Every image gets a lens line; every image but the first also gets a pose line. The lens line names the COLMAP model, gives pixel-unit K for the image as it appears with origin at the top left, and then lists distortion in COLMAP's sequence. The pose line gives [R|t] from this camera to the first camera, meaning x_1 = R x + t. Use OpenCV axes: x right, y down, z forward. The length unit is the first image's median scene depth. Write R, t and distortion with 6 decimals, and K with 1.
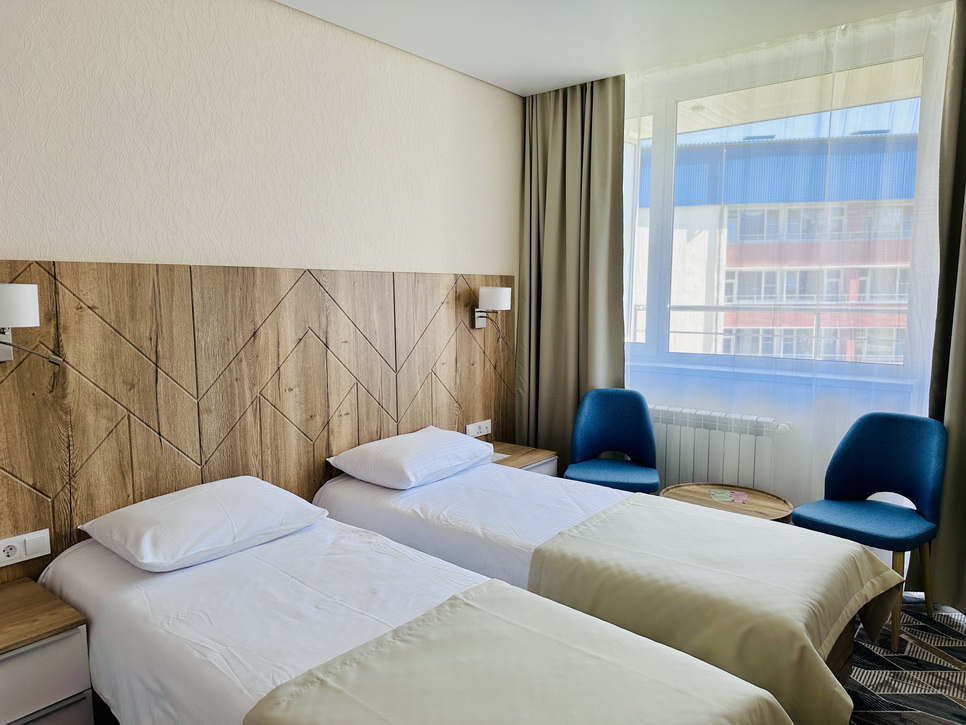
lens RADIAL K [[670.6, 0, 478.6], [0, 670.6, 361.8], [0, 0, 1]] dist [0.076385, -0.100291]
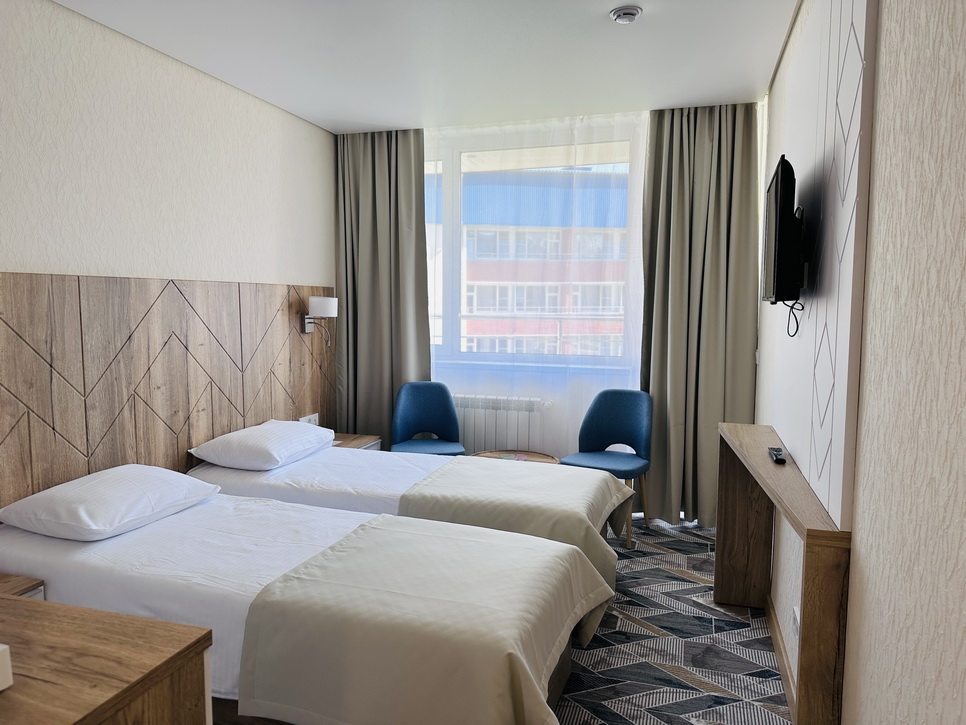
lens RADIAL K [[667.7, 0, 479.2], [0, 667.7, 357.5], [0, 0, 1]] dist [0.076513, -0.094707]
pose [[0.930976, -0.020821, 0.364485, -0.211614], [0.028412, 0.999476, -0.015476, 0.025725], [-0.363972, 0.024764, 0.931080, -0.250392]]
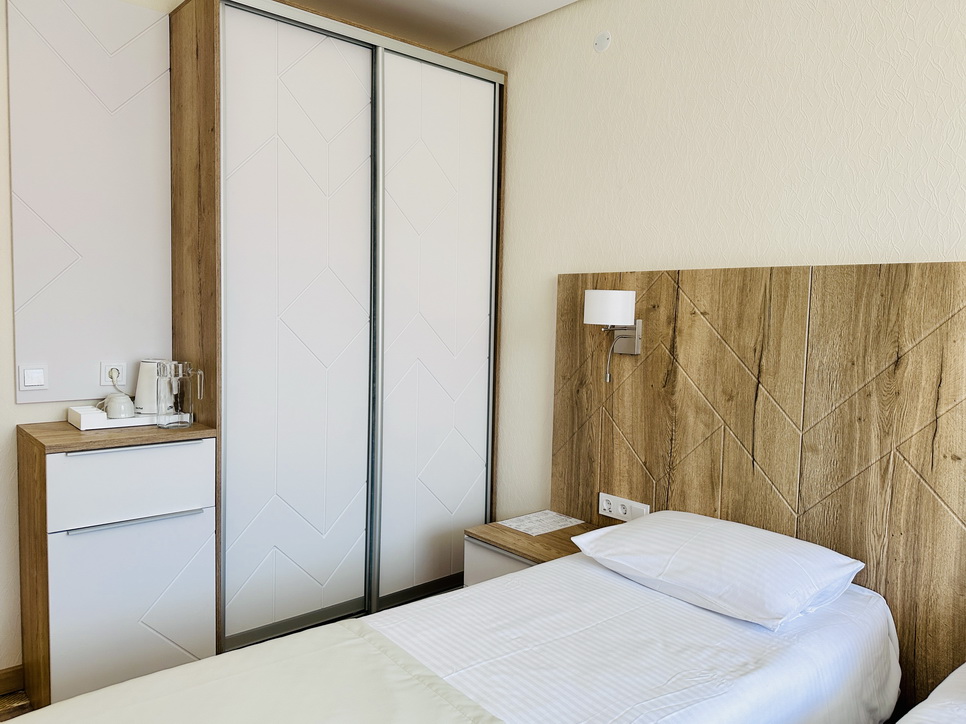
lens RADIAL K [[699.9, 0, 488.2], [0, 699.9, 356.9], [0, 0, 1]] dist [0.127769, -0.231965]
pose [[-0.158984, 0.067244, -0.984988, 0.459780], [-0.127349, 0.987946, 0.088001, -0.057377], [0.979033, 0.139429, -0.148504, 0.726313]]
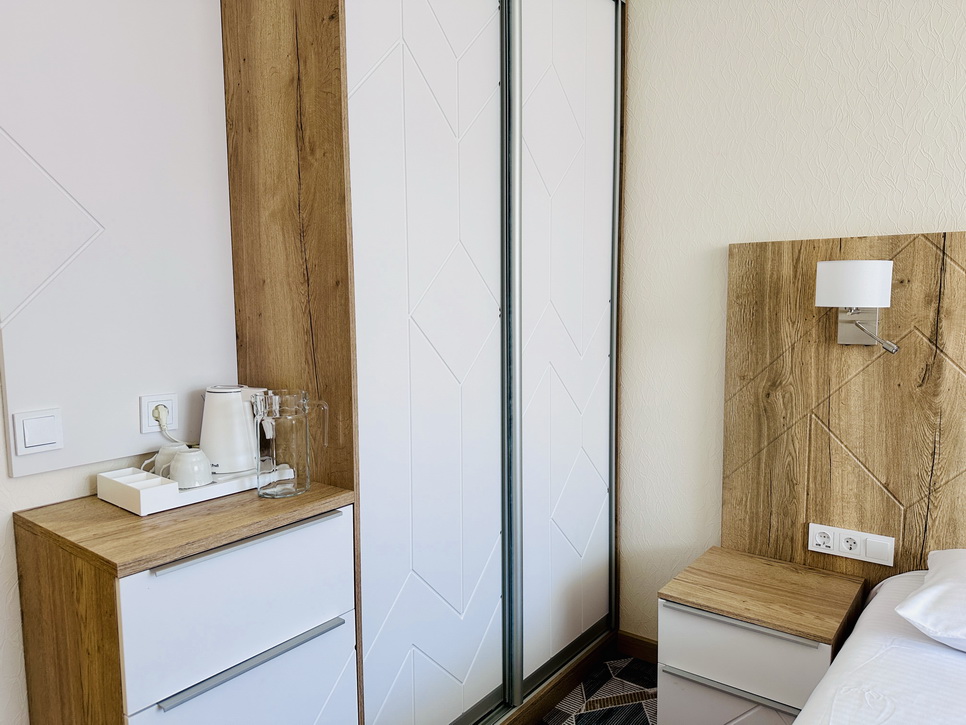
lens RADIAL K [[683.1, 0, 481.5], [0, 683.1, 365.6], [0, 0, 1]] dist [-0.005159, -0.003842]
pose [[0.013985, 0.105822, -0.994287, 0.179245], [-0.096040, 0.989929, 0.104007, -0.014491], [0.995279, 0.094036, 0.024007, 0.349757]]
